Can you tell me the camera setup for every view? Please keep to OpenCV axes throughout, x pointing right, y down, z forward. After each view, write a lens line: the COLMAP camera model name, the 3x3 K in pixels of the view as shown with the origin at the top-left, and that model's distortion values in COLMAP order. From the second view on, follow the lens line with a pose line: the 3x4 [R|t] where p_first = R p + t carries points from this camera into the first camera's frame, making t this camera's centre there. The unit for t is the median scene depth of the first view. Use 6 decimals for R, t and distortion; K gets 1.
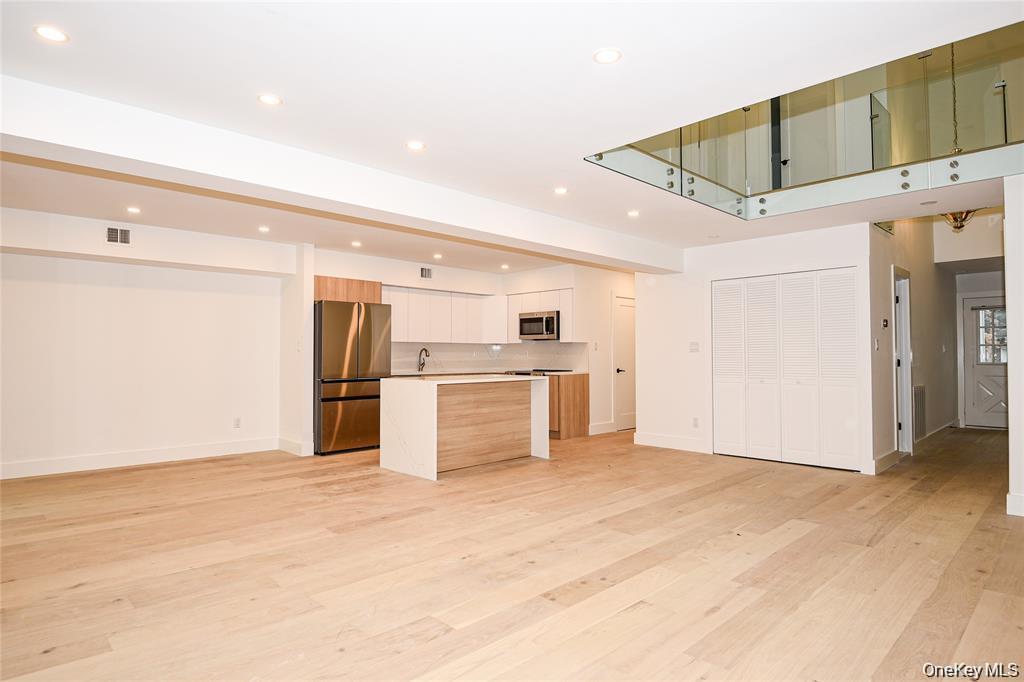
lens RADIAL K [[630.4, 0, 476.6], [0, 630.4, 344.9], [0, 0, 1]] dist [0.009468, -0.018983]
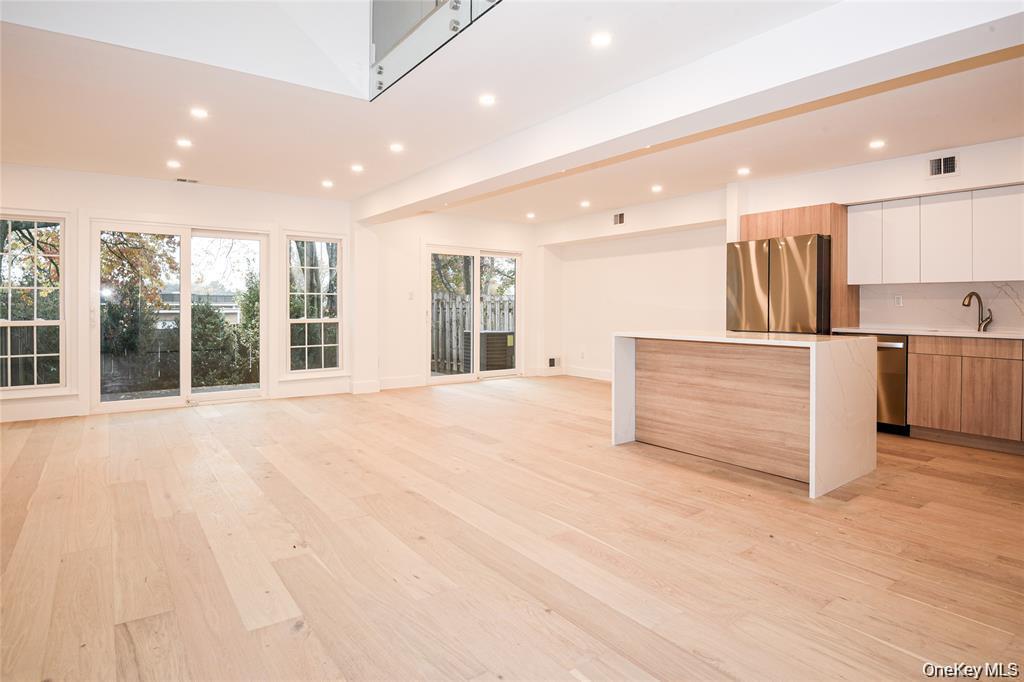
lens RADIAL K [[593.8, 0, 540.4], [0, 593.8, 310.7], [0, 0, 1]] dist [-0.001898, -0.001226]
pose [[-0.134145, 0.009505, -0.990916, 0.842155], [0.015468, 0.999852, 0.007497, 0.020684], [0.990841, -0.014322, -0.134272, 1.107310]]
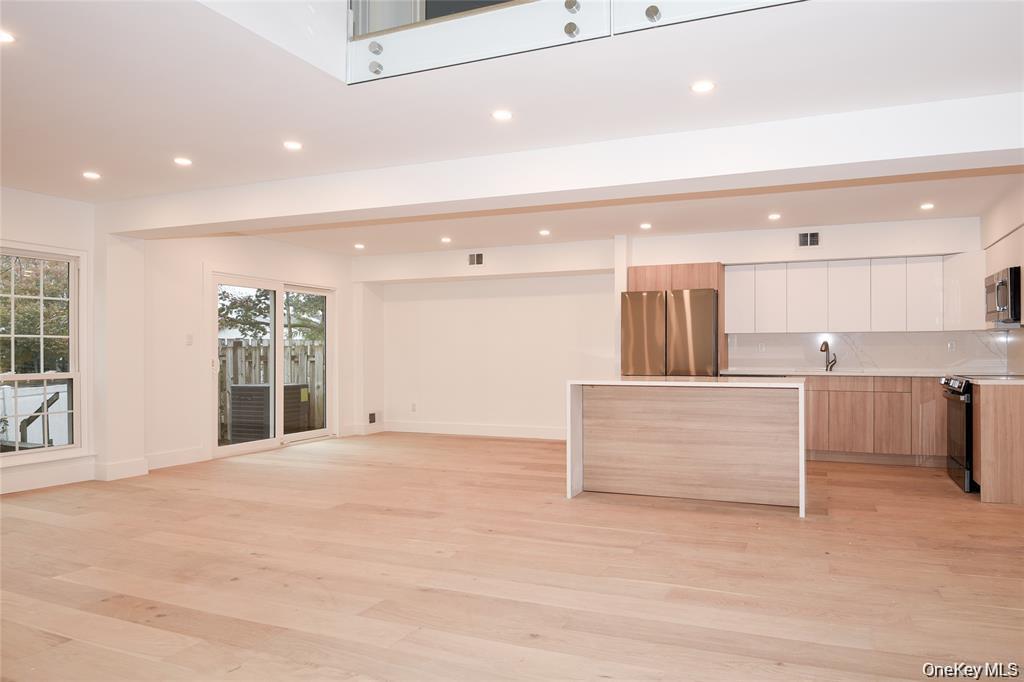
lens RADIAL K [[610.6, 0, 615.1], [0, 610.6, 349.7], [0, 0, 1]] dist [-0.002099, -0.012840]
pose [[0.428908, -0.001637, -0.903347, 0.760990], [0.017366, 0.999829, 0.006434, 0.013103], [0.903181, -0.018447, 0.428863, 0.771866]]
